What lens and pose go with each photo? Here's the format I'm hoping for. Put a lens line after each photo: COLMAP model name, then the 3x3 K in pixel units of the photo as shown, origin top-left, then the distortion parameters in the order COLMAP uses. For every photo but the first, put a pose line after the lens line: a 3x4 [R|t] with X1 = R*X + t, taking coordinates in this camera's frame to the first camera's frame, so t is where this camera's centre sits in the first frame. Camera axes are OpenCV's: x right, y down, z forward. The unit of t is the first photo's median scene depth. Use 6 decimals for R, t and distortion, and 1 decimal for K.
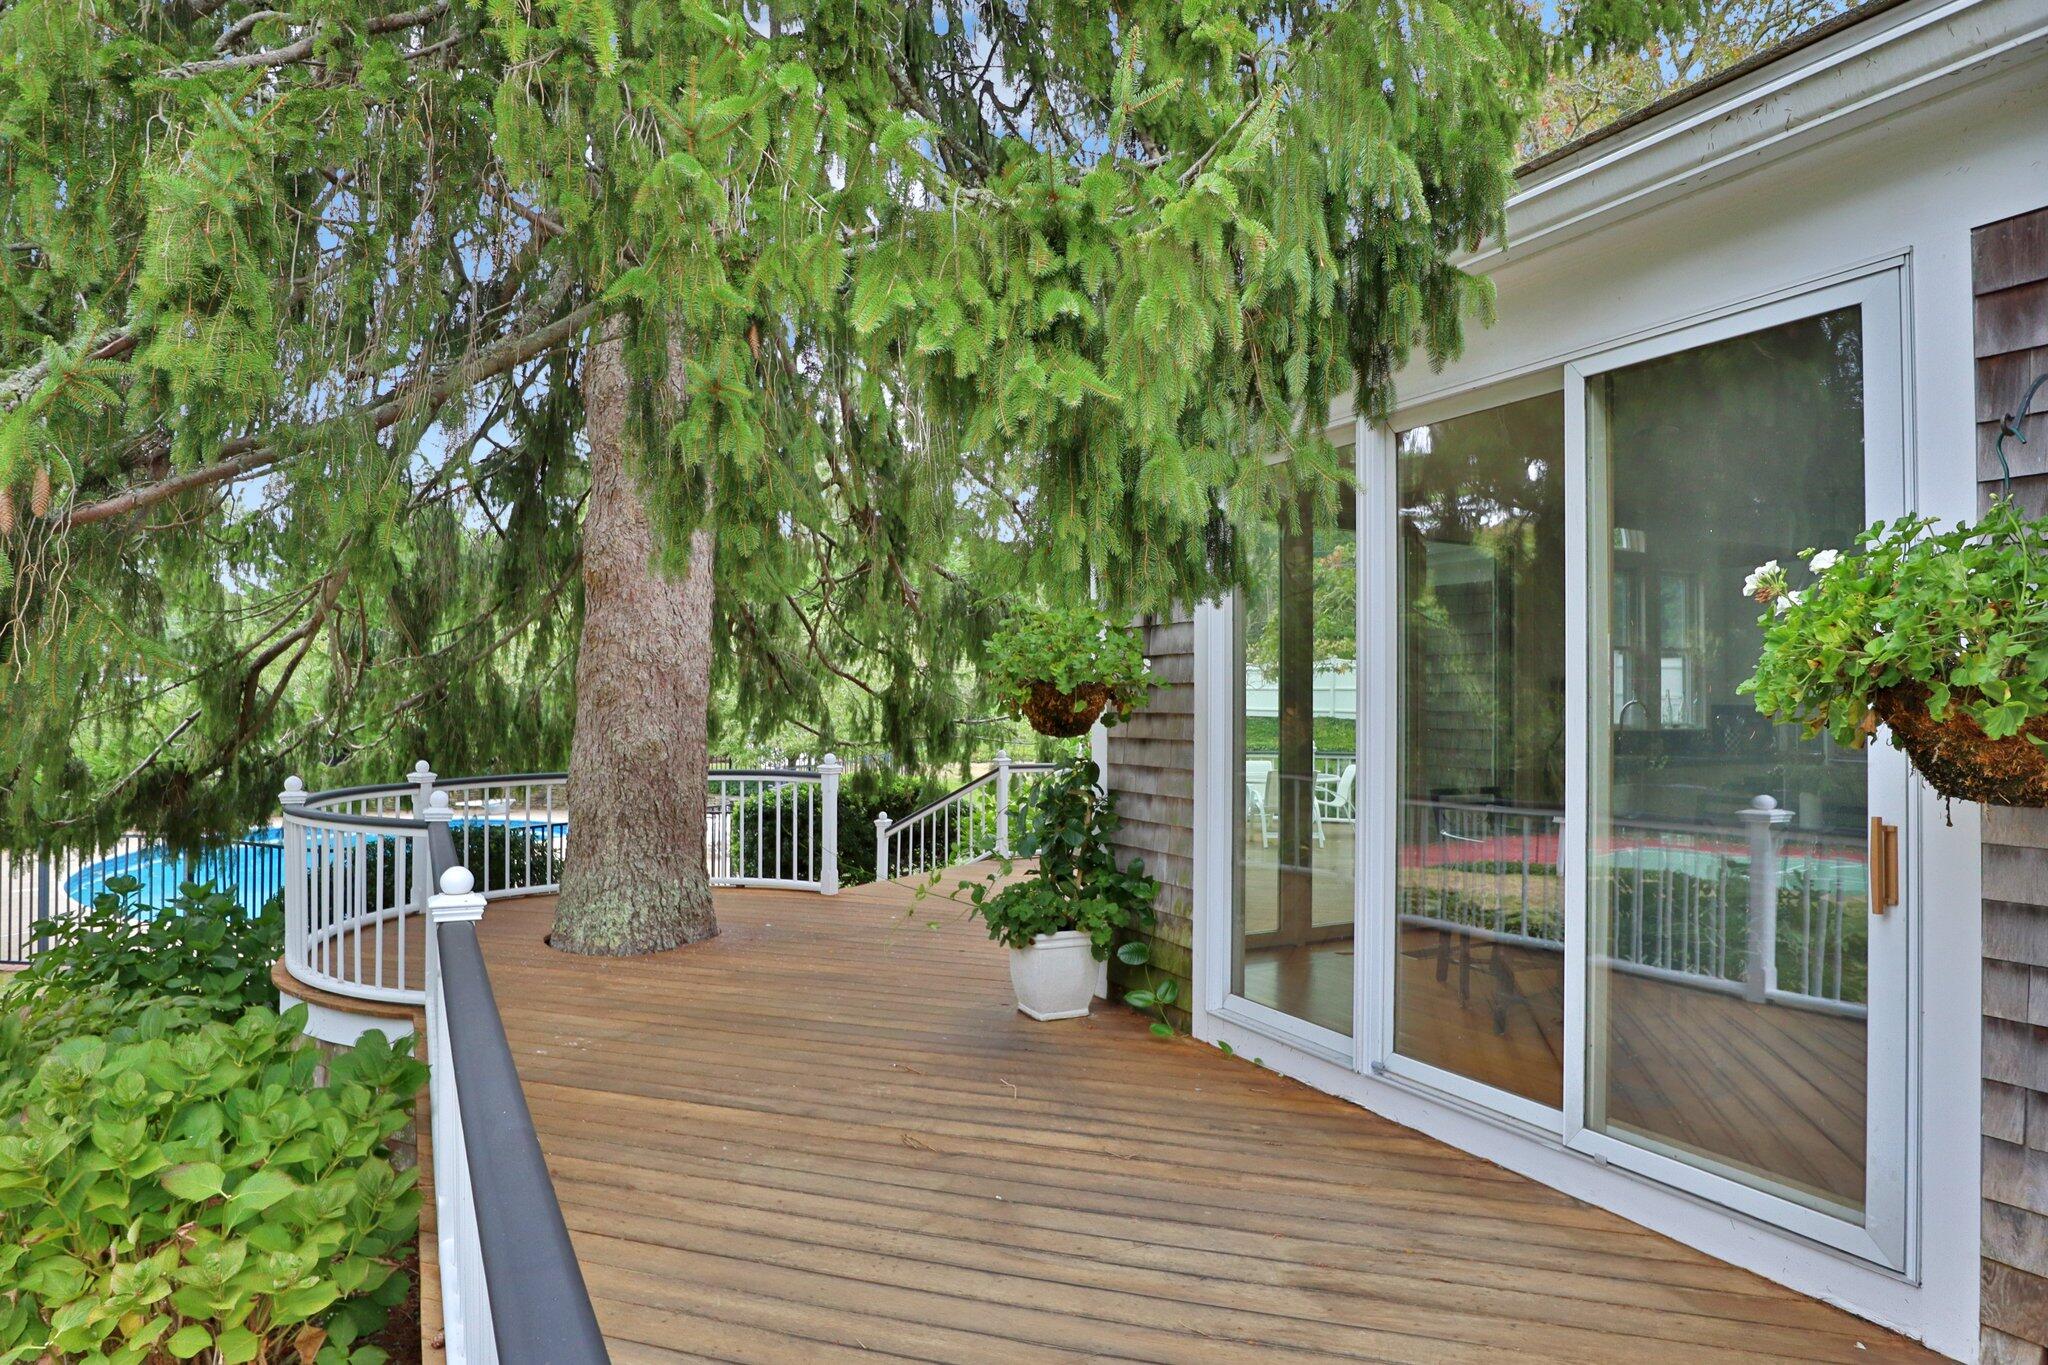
lens RADIAL K [[1172.5, 0, 1032.0], [0, 1172.5, 677.9], [0, 0, 1]] dist [-0.057027, 0.034366]
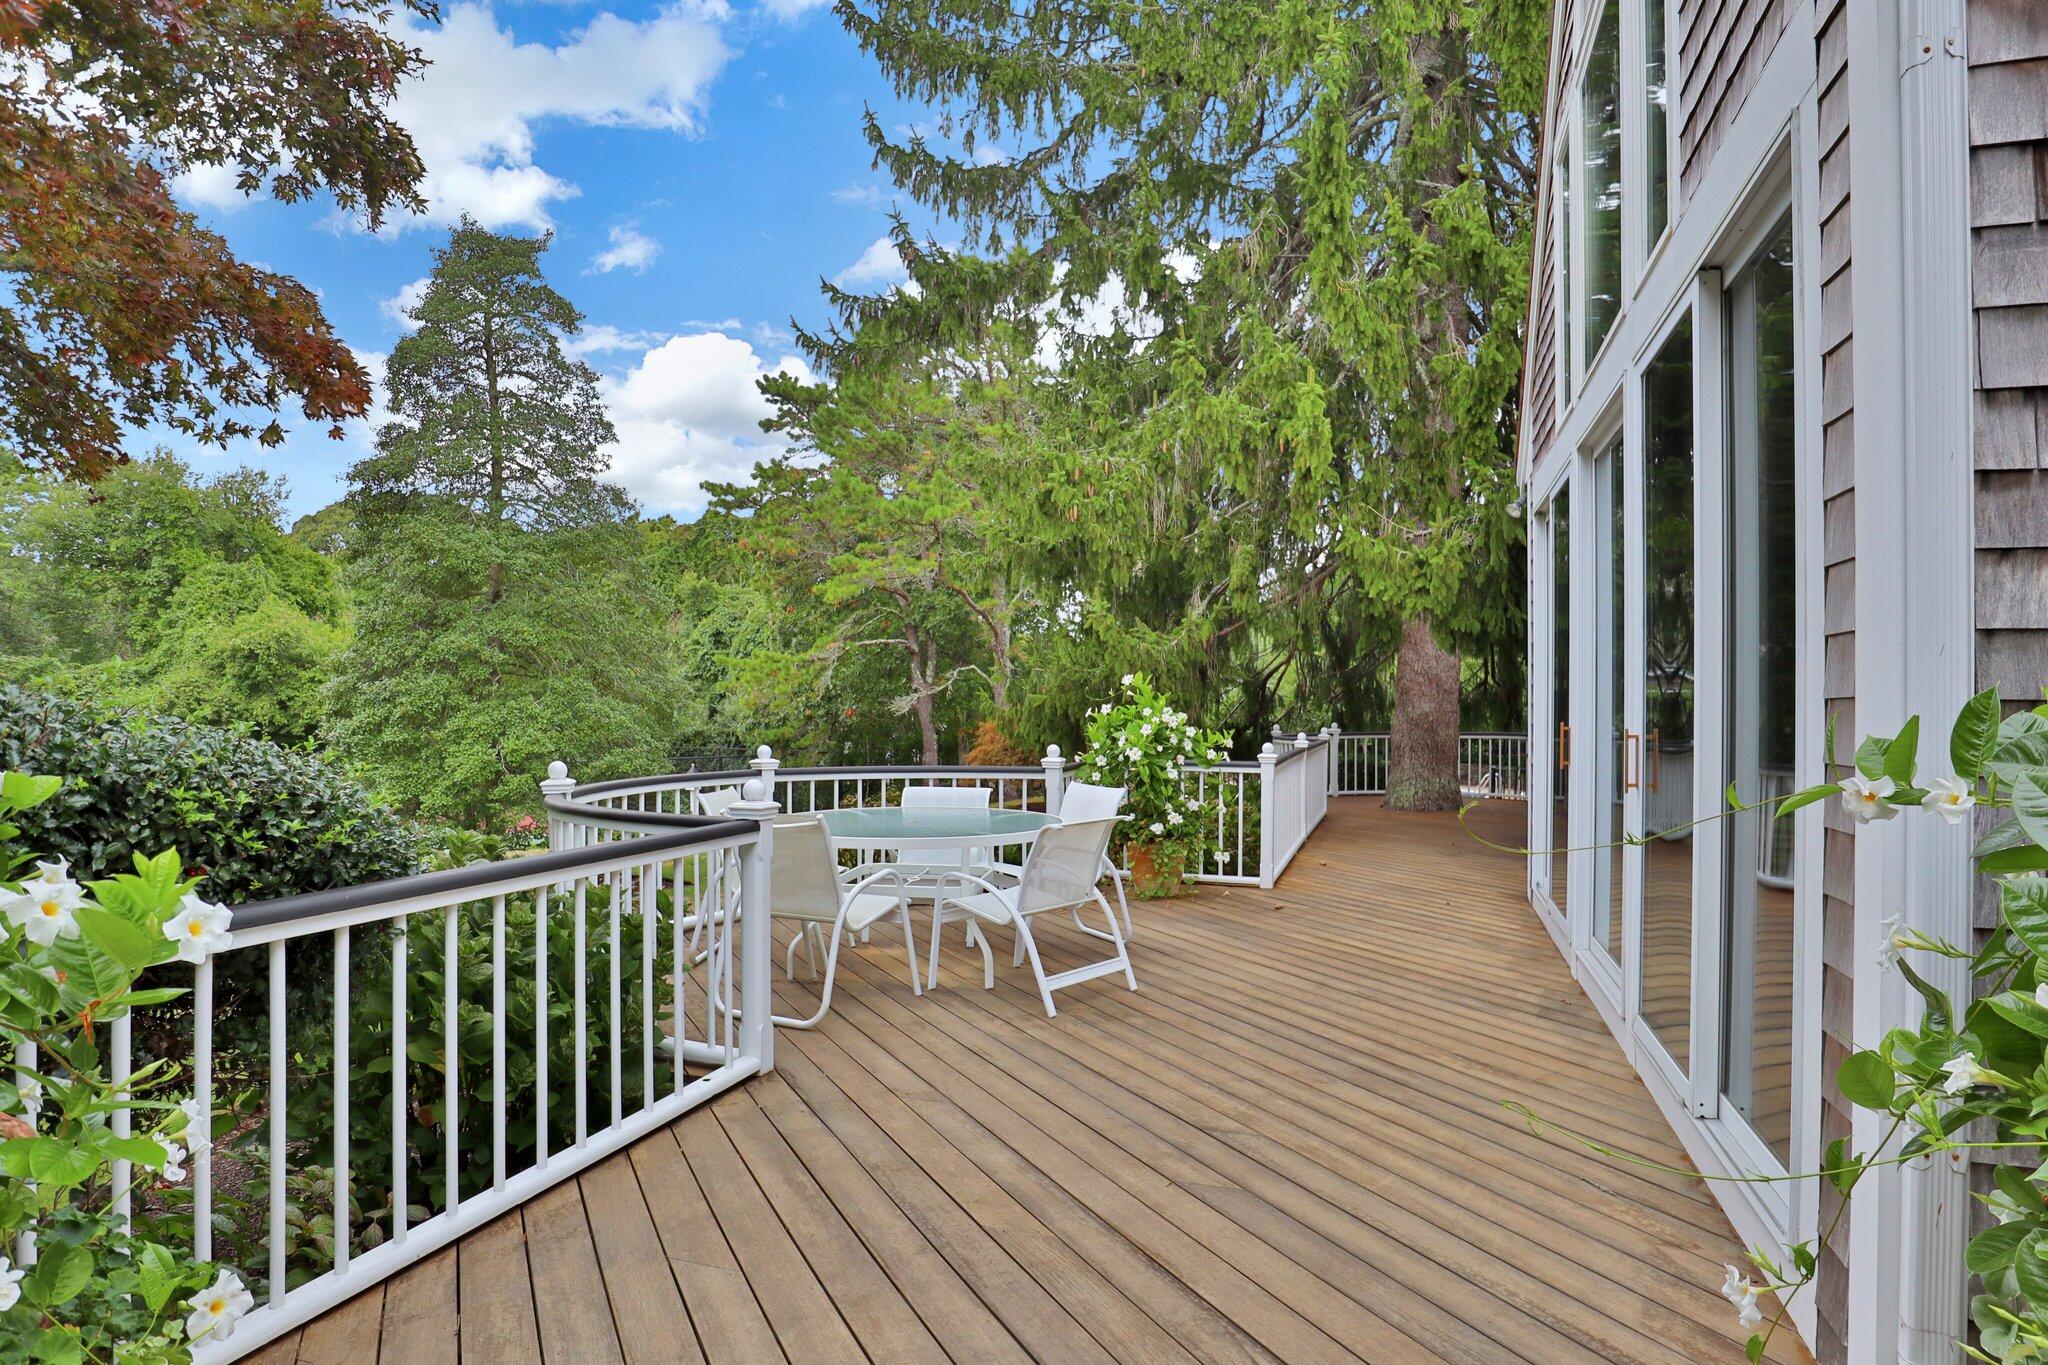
lens RADIAL K [[1171.0, 0, 1022.1], [0, 1171.0, 698.3], [0, 0, 1]] dist [0.001937, 0.001685]
pose [[0.687178, -0.003191, -0.726482, 0.636604], [0.008507, 0.999957, 0.003655, 0.016745], [0.726440, -0.008691, 0.687175, -0.882342]]
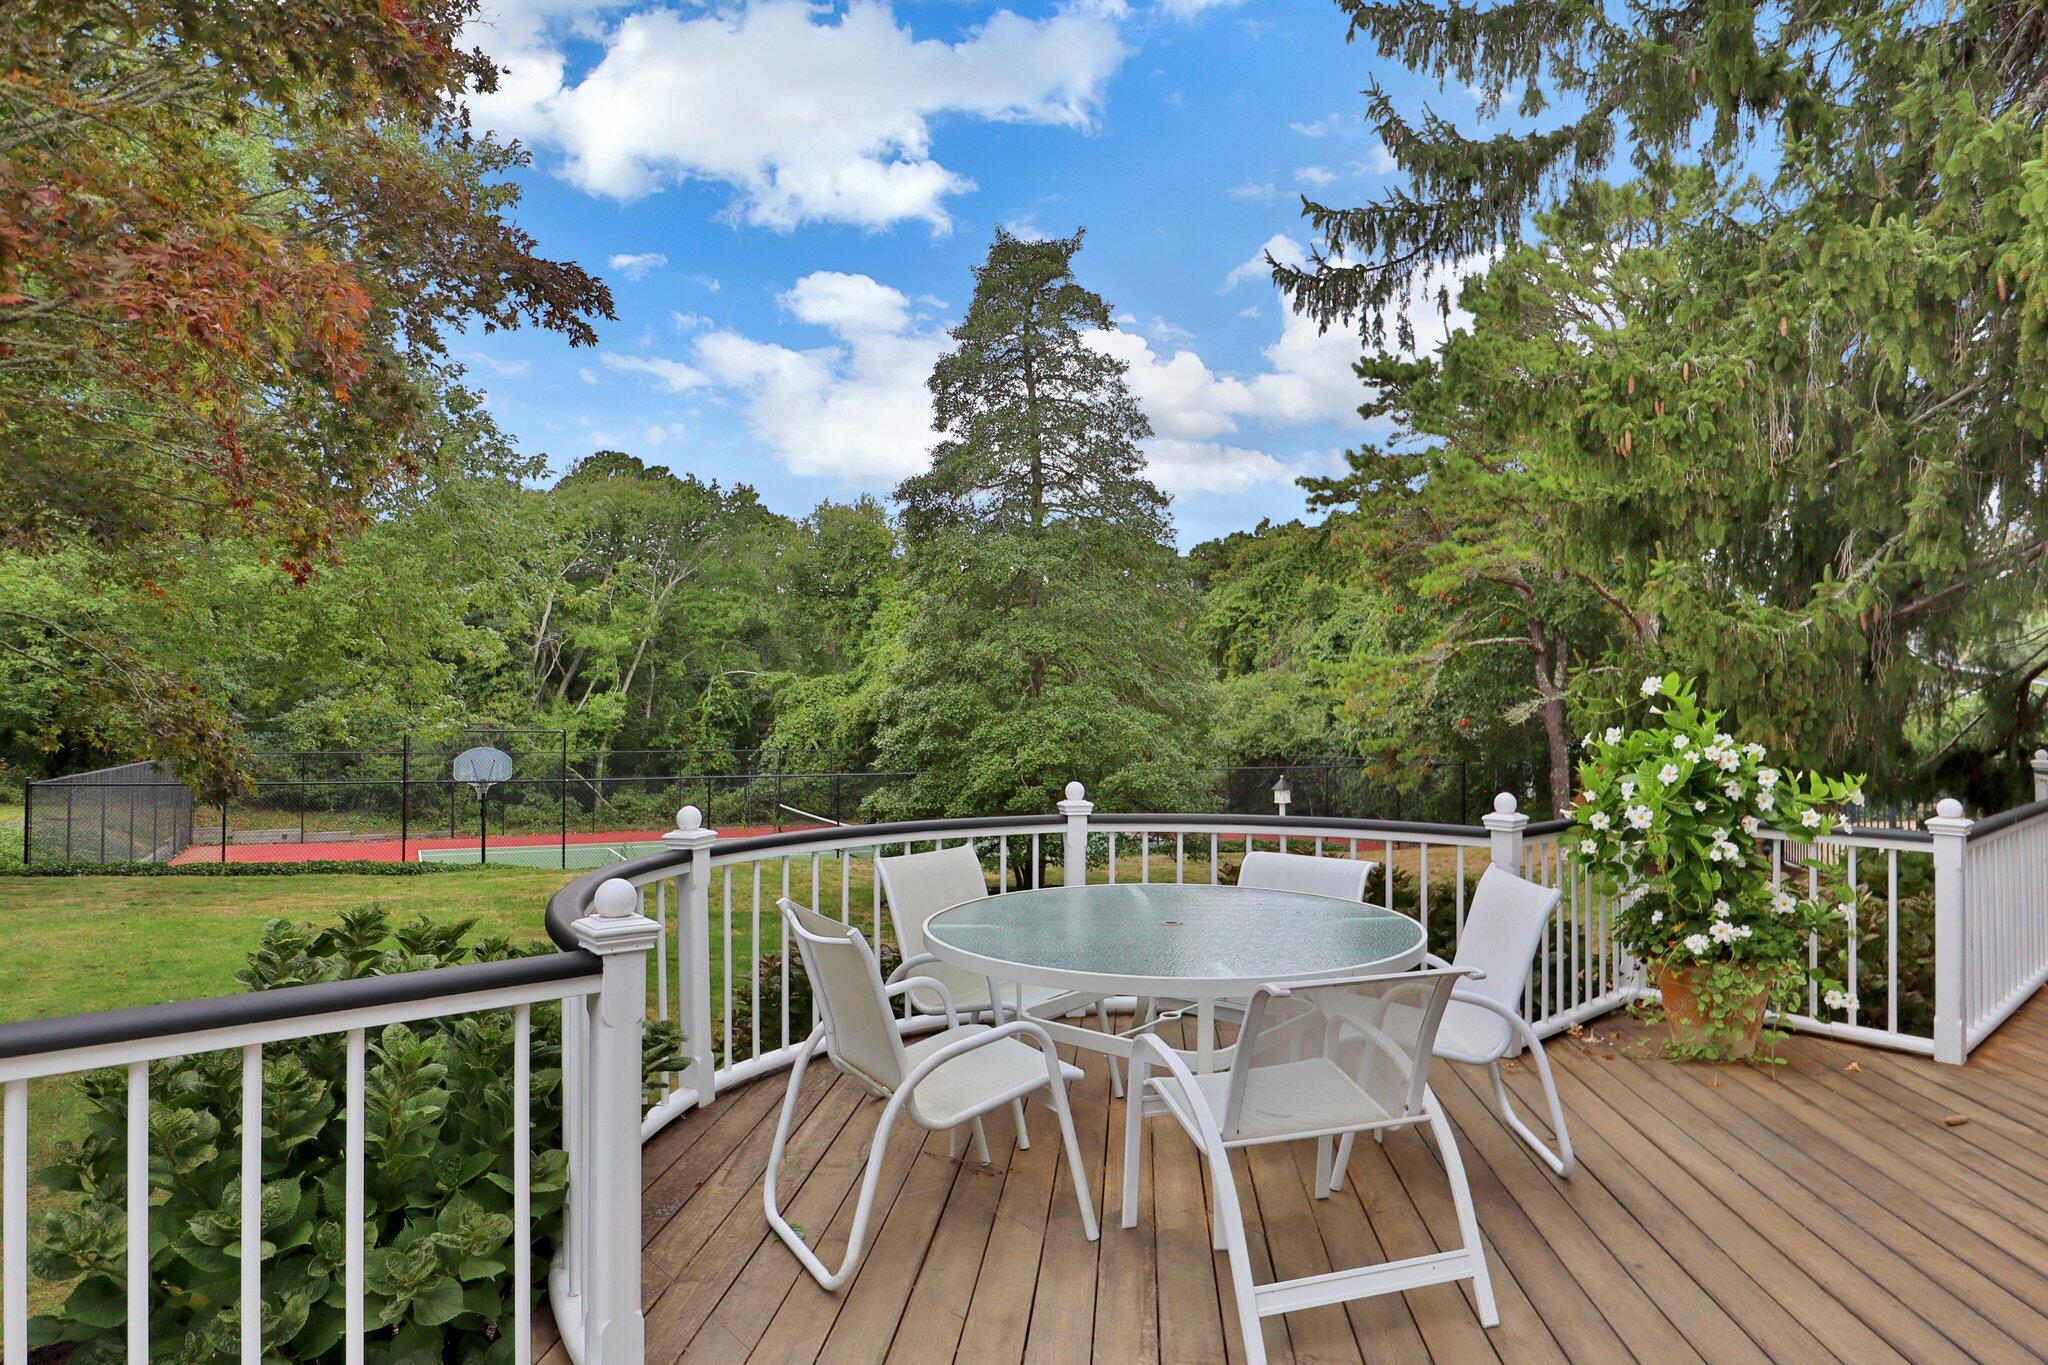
lens RADIAL K [[1172.5, 0, 1032.0], [0, 1172.5, 677.9], [0, 0, 1]] dist [-0.057027, 0.034366]
pose [[0.211571, -0.024494, -0.977056, 0.464128], [0.009510, 0.999690, -0.023002, 0.010296], [0.977316, -0.004425, 0.211738, -0.519771]]
